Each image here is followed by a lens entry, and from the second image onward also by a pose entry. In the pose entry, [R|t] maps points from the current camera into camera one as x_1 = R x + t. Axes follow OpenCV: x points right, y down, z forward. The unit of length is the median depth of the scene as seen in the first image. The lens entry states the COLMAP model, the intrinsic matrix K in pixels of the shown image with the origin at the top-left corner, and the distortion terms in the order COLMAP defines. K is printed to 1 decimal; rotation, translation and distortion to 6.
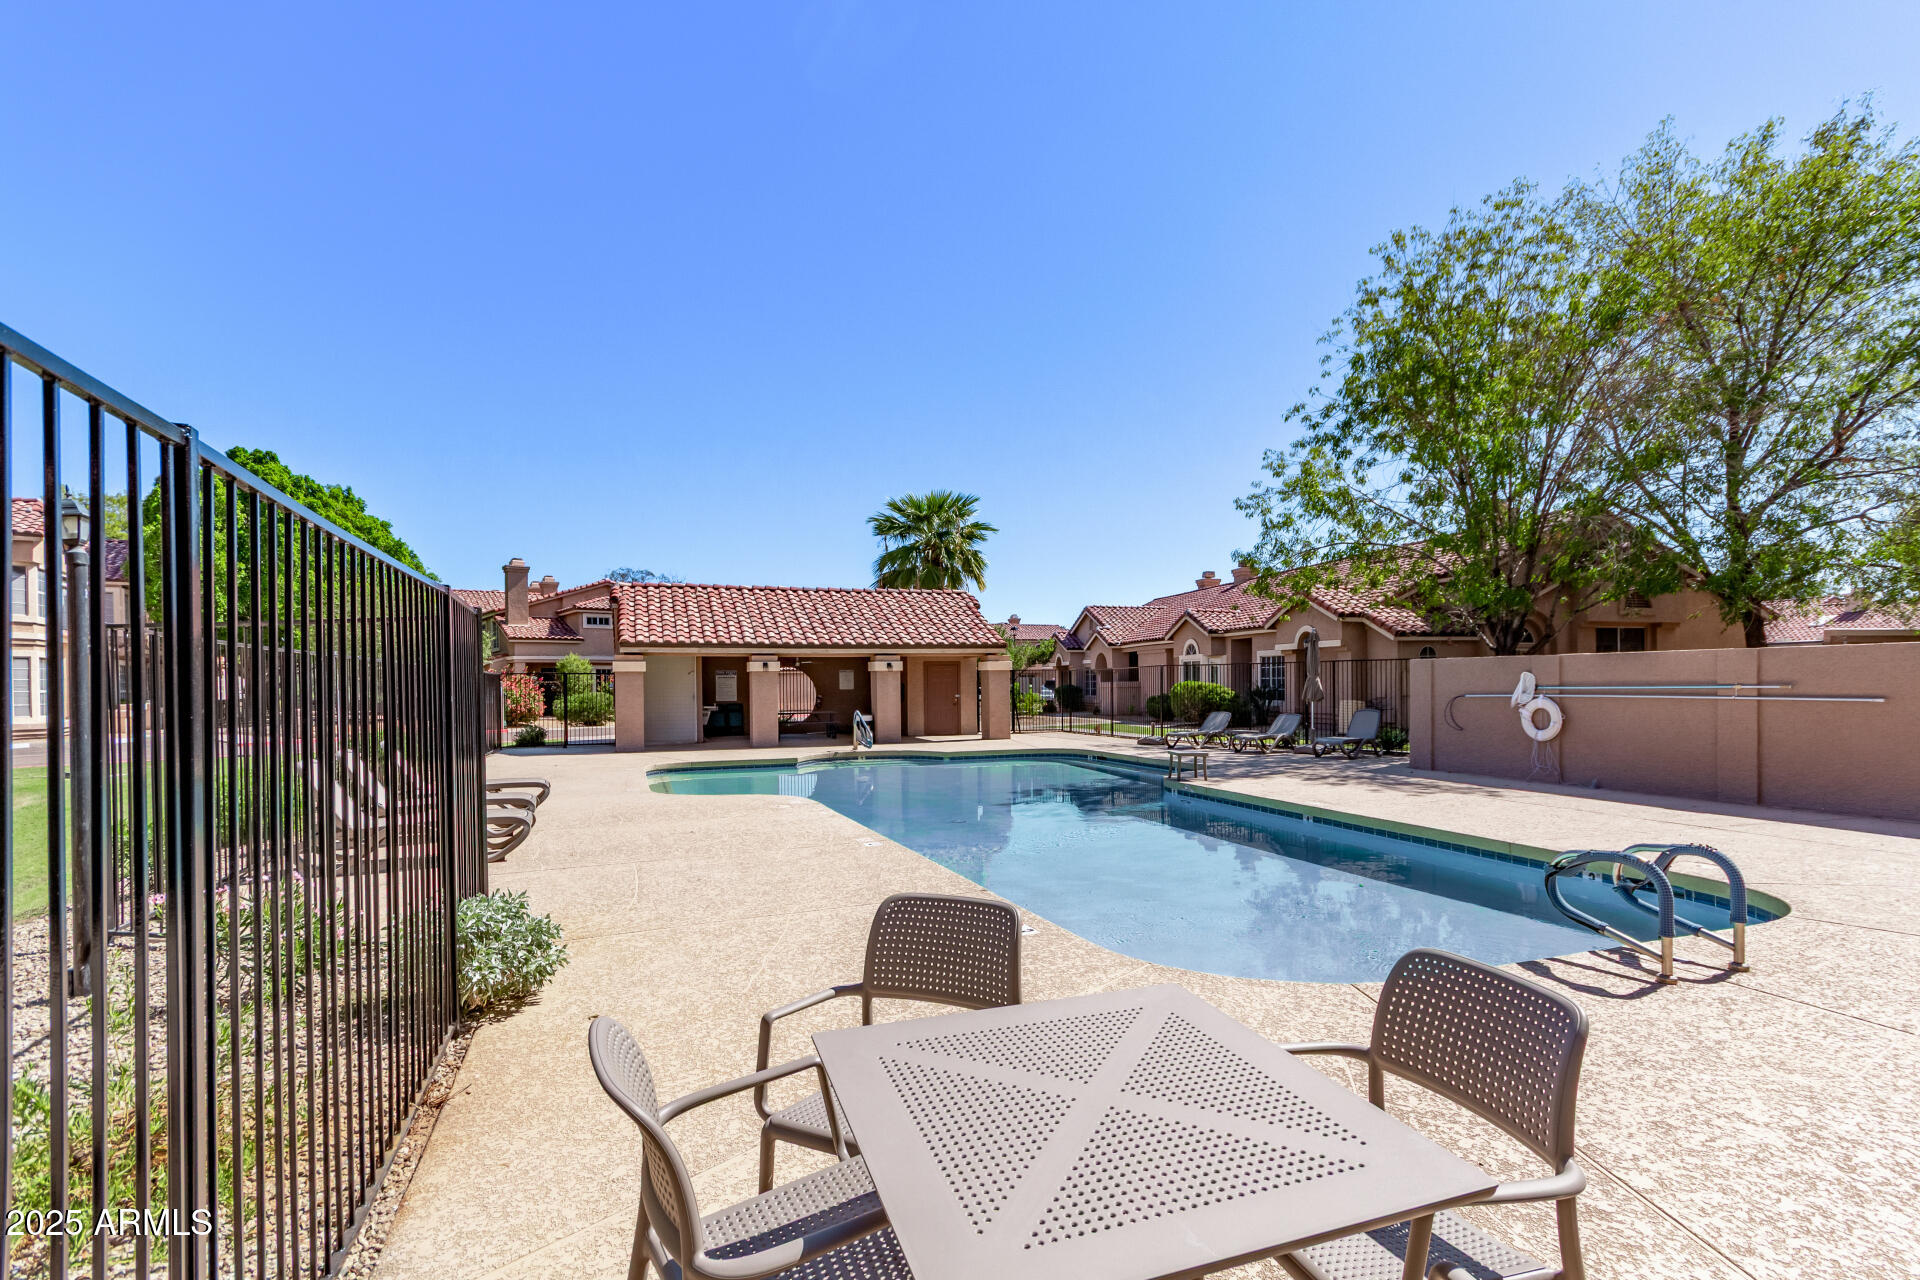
lens RADIAL K [[917.9, 0, 961.3], [0, 917.9, 703.1], [0, 0, 1]] dist [0.002457, 0.000501]
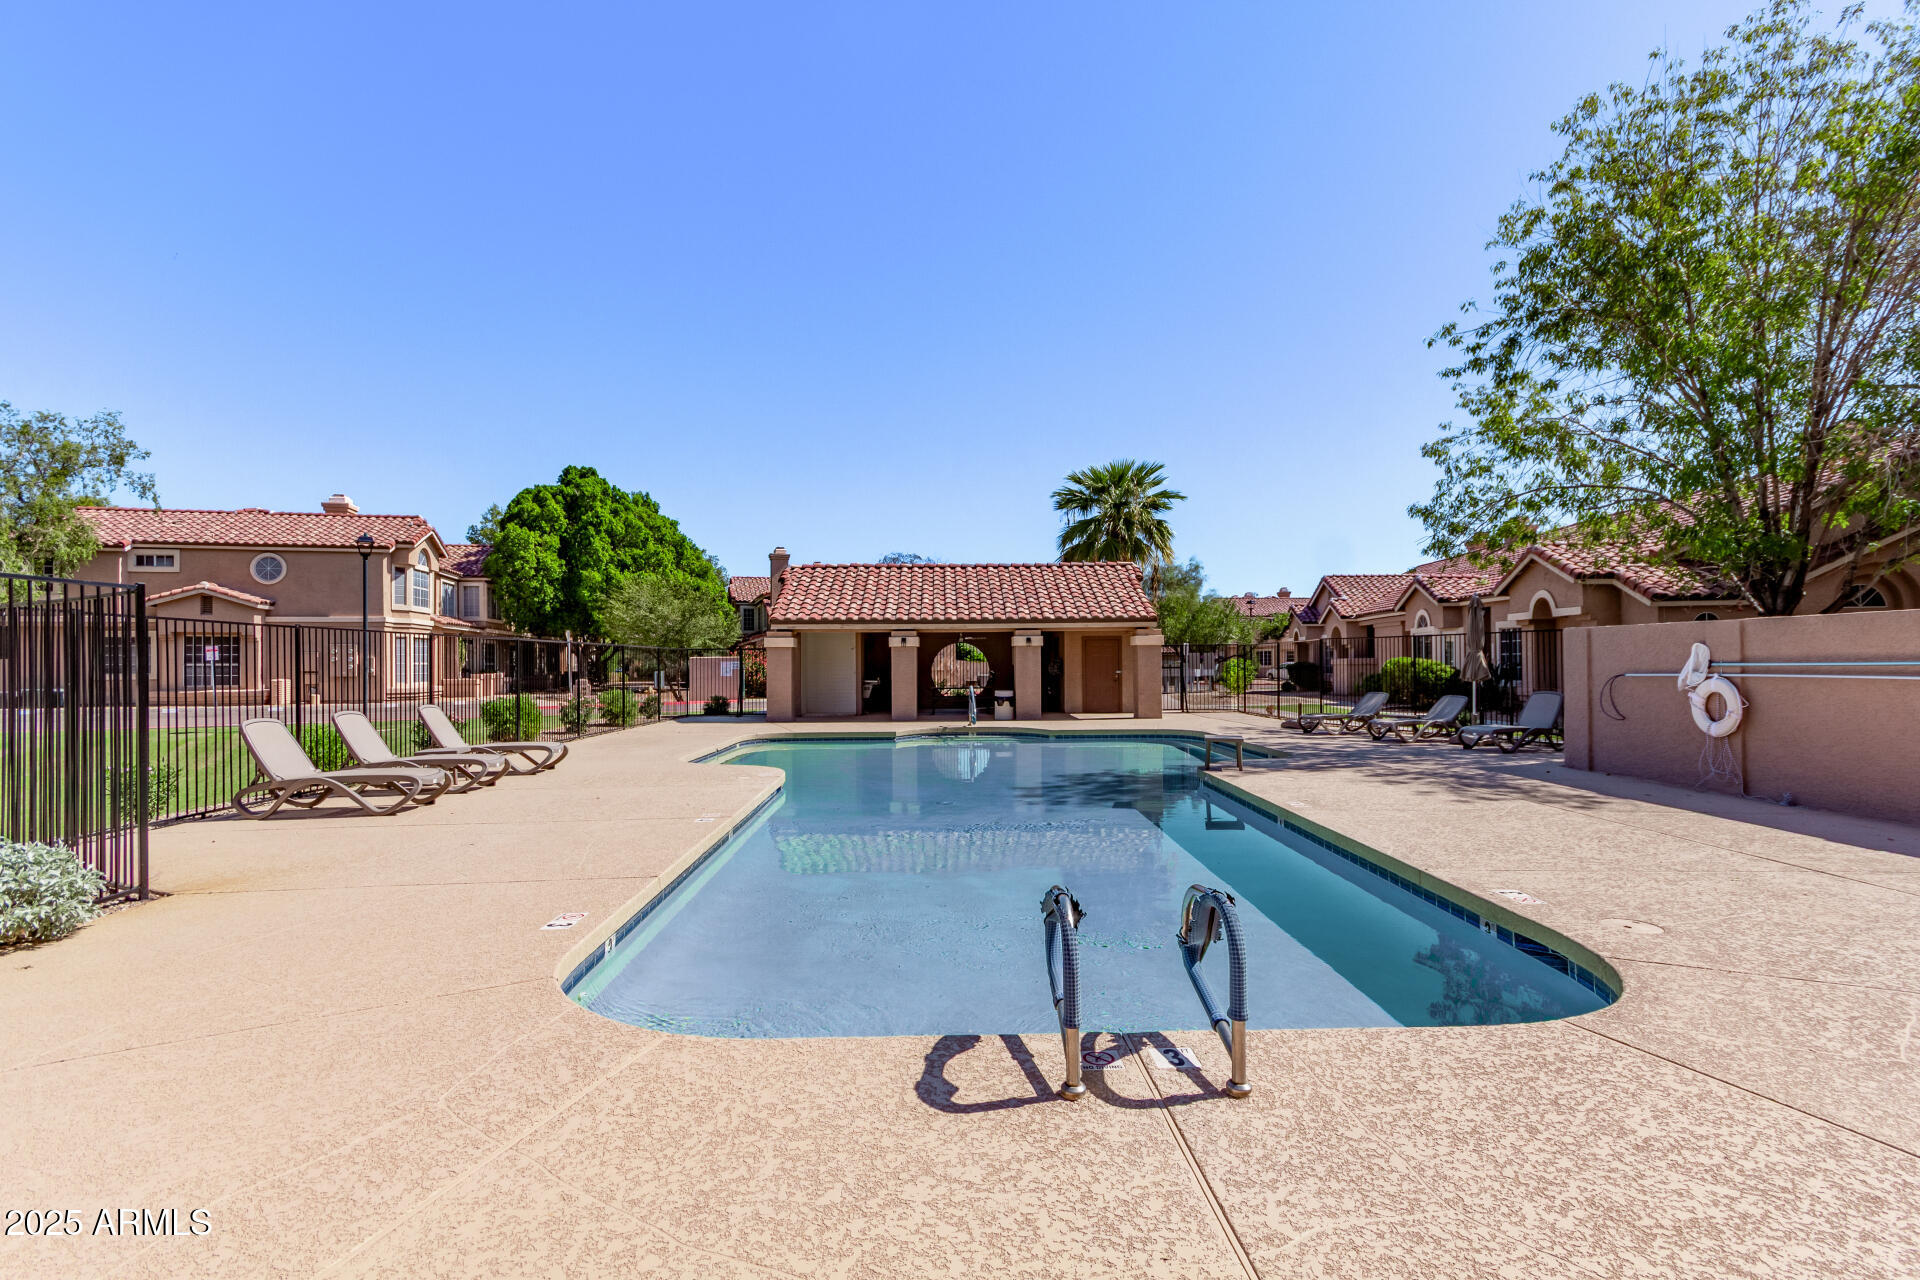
lens RADIAL K [[903.4, 0, 960.4], [0, 903.4, 656.8], [0, 0, 1]] dist [0.005147, 0.000376]
pose [[0.943893, 0.001608, -0.330246, 0.160186], [-0.010081, 0.999662, -0.023944, 0.000377], [0.330096, 0.025929, 0.943591, 0.061028]]
